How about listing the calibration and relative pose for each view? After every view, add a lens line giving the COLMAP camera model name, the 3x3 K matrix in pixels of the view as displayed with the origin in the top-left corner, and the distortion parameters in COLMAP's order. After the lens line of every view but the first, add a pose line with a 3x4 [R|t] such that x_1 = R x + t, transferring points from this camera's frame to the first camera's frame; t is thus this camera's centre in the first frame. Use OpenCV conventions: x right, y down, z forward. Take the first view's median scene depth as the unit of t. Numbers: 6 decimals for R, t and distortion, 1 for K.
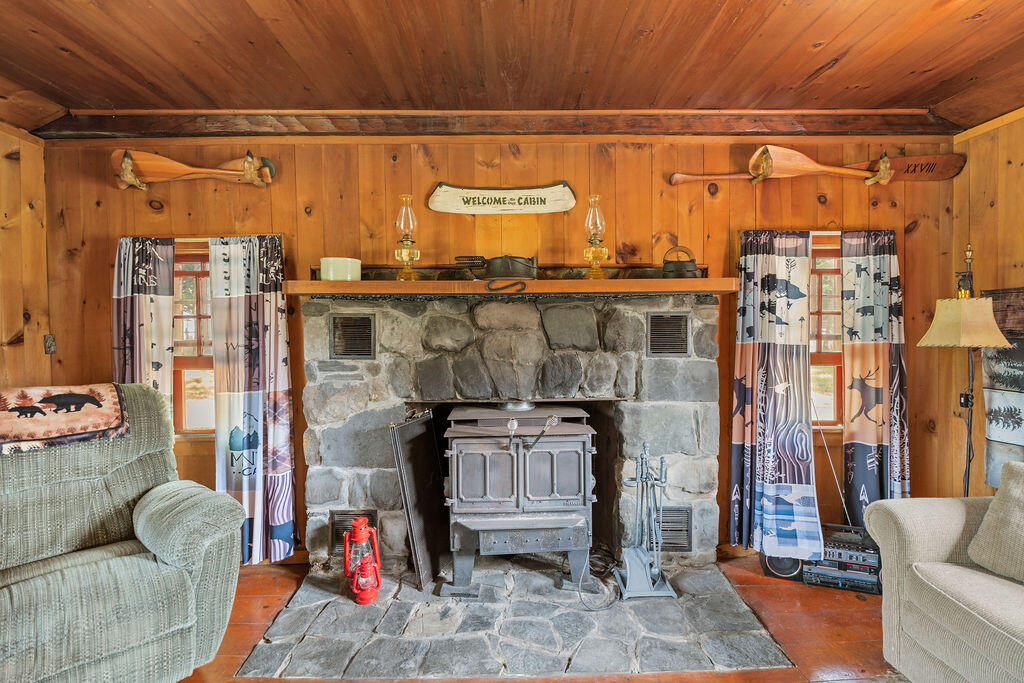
lens RADIAL K [[475.9, 0, 513.3], [0, 475.9, 363.8], [0, 0, 1]] dist [0.001609, -0.000230]
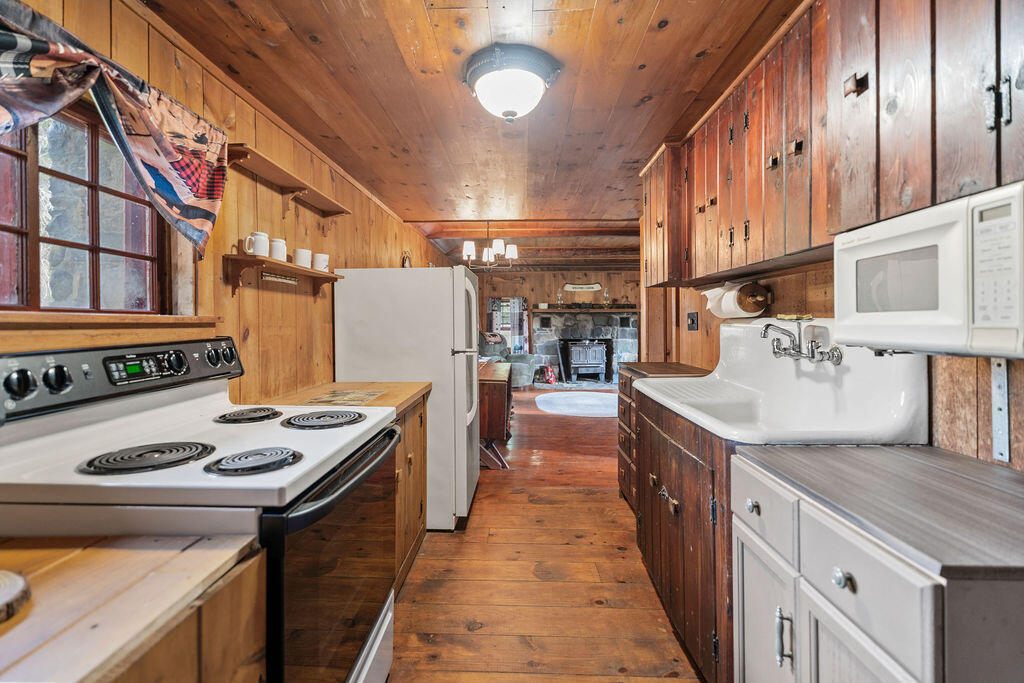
lens RADIAL K [[475.9, 0, 508.9], [0, 475.9, 334.0], [0, 0, 1]] dist [0.001609, -0.000230]
pose [[0.998988, 0.005798, -0.044599, -0.463963], [-0.005834, 0.999983, -0.000678, 0.044952], [0.044594, 0.000938, 0.999005, -3.019598]]
